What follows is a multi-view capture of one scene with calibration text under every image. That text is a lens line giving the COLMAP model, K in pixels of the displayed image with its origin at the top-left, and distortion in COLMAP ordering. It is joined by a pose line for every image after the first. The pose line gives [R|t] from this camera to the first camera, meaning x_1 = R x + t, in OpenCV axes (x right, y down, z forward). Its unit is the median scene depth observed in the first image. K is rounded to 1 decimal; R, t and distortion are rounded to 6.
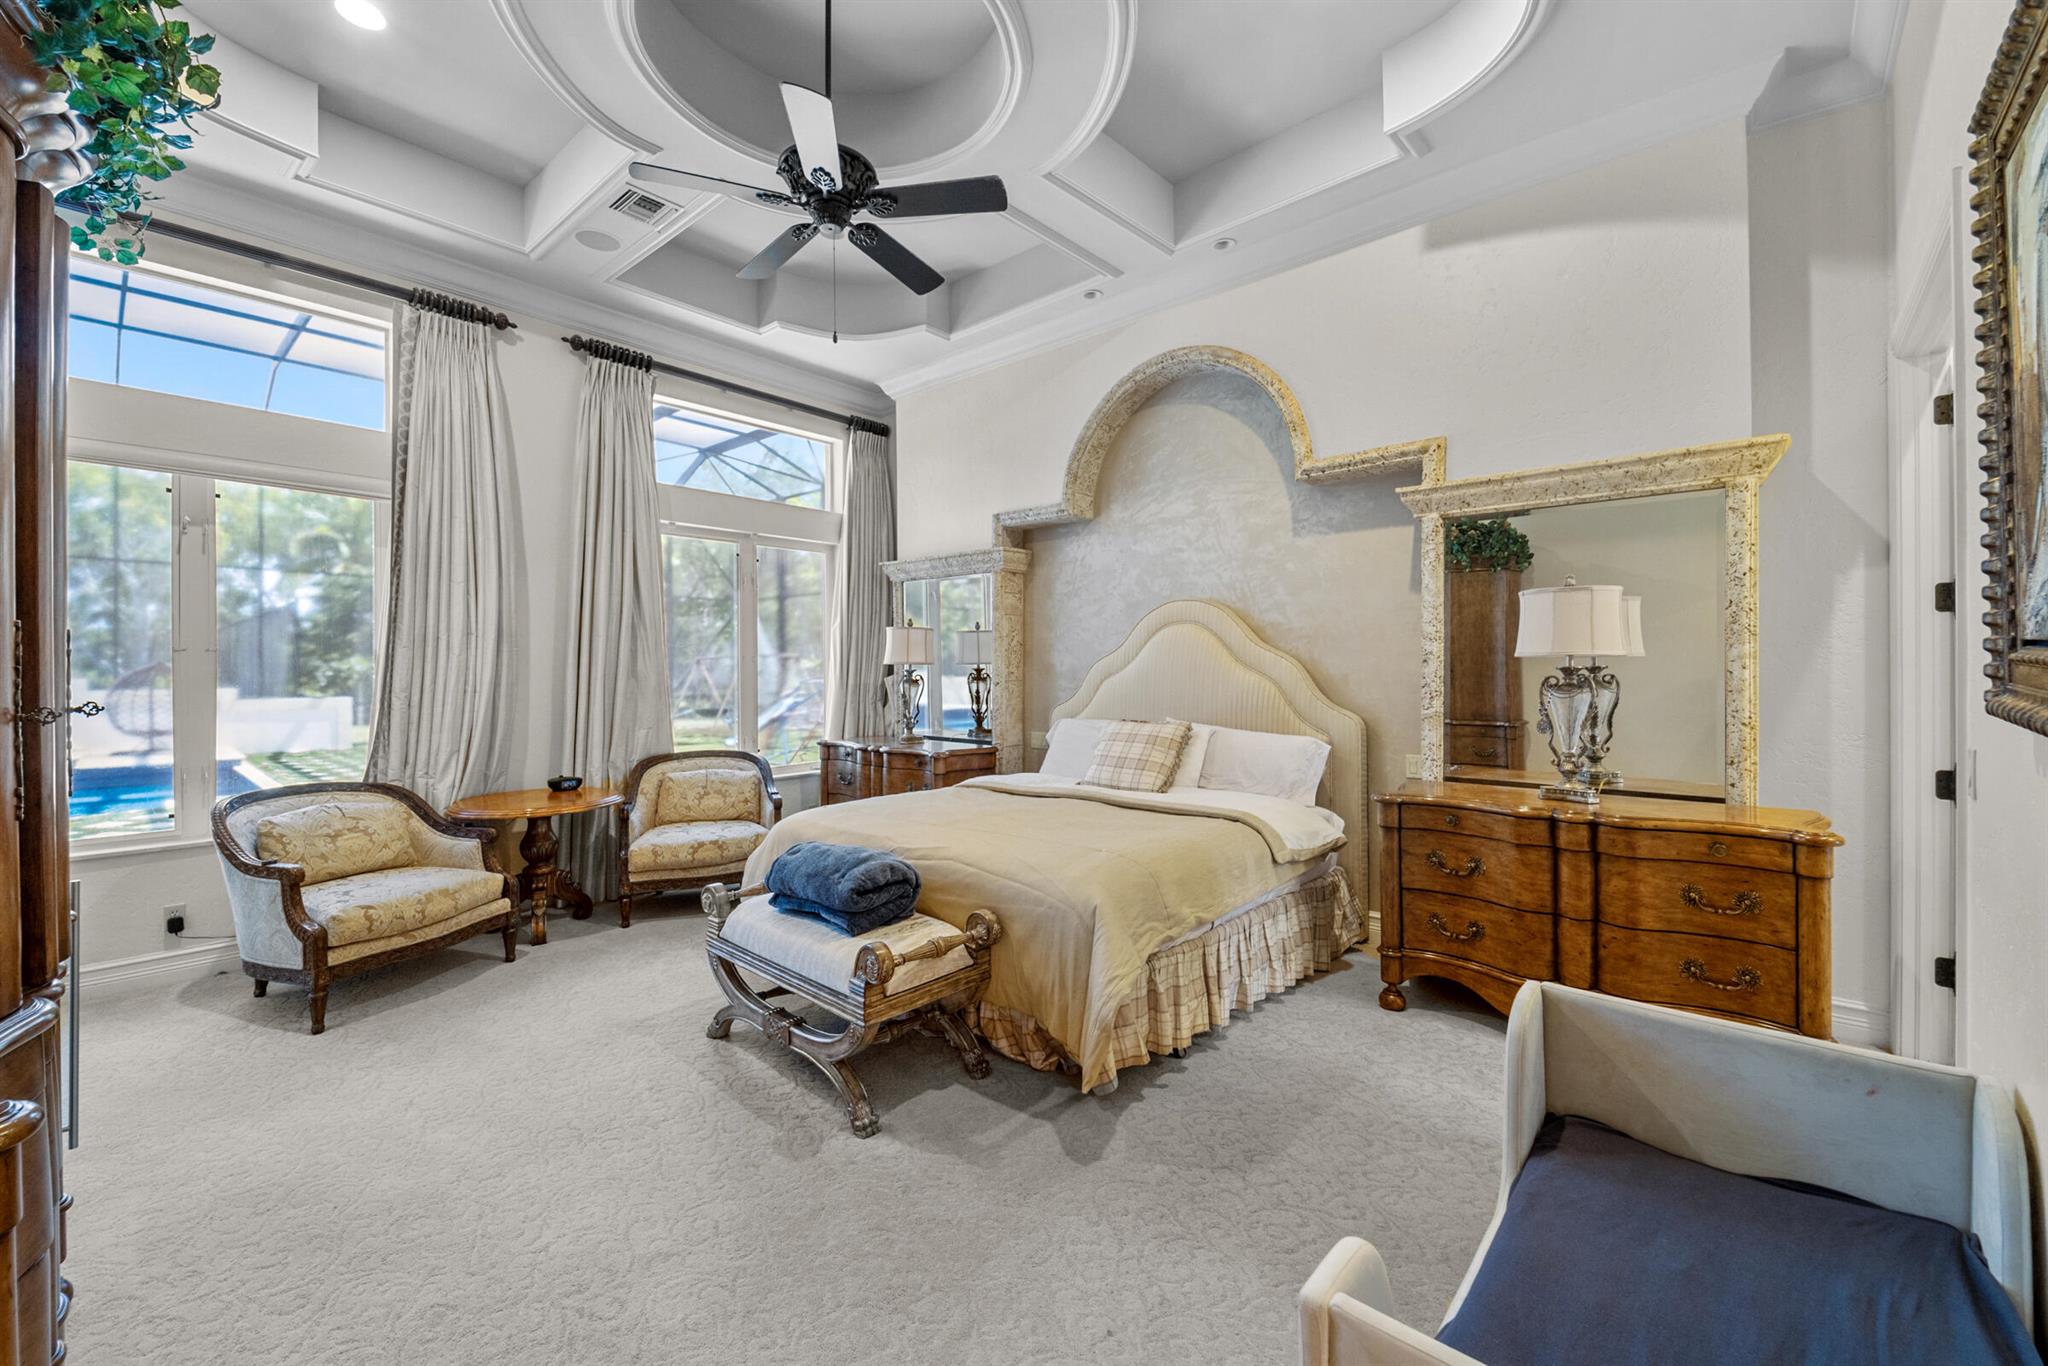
lens RADIAL K [[816.6, 0, 1024.7], [0, 816.6, 670.9], [0, 0, 1]] dist [-0.000223, -0.000105]
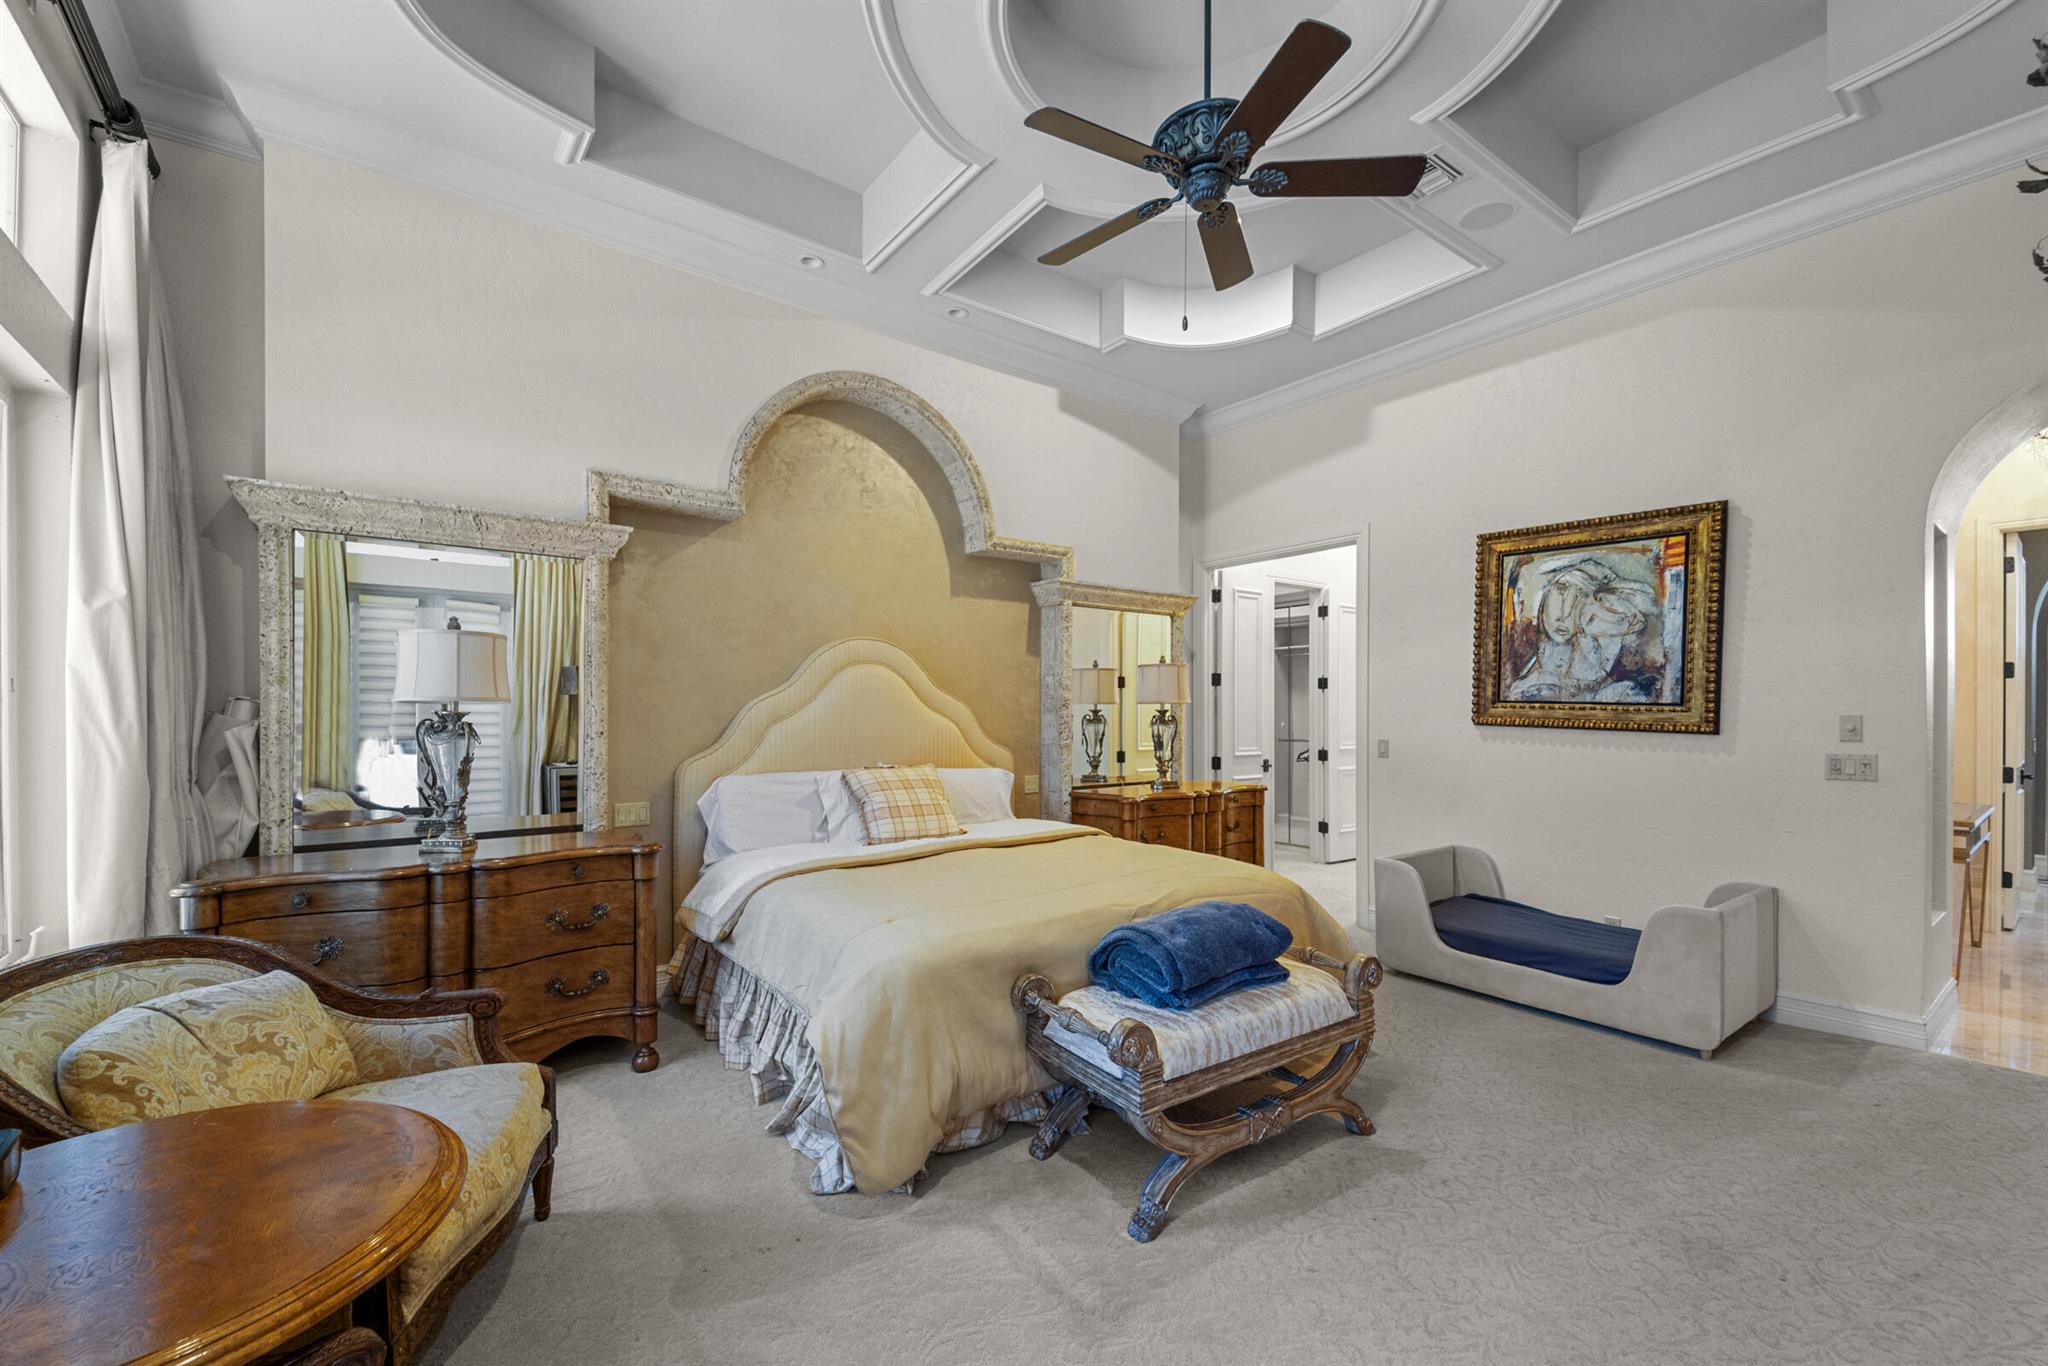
lens RADIAL K [[816.8, 0, 1021.8], [0, 816.8, 714.9], [0, 0, 1]] dist [0.029293, -0.000011]
pose [[0.199696, -0.002655, 0.979854, -1.123107], [0.003556, 0.999992, 0.001985, 0.001815], [-0.979851, 0.003088, 0.199704, 0.998397]]
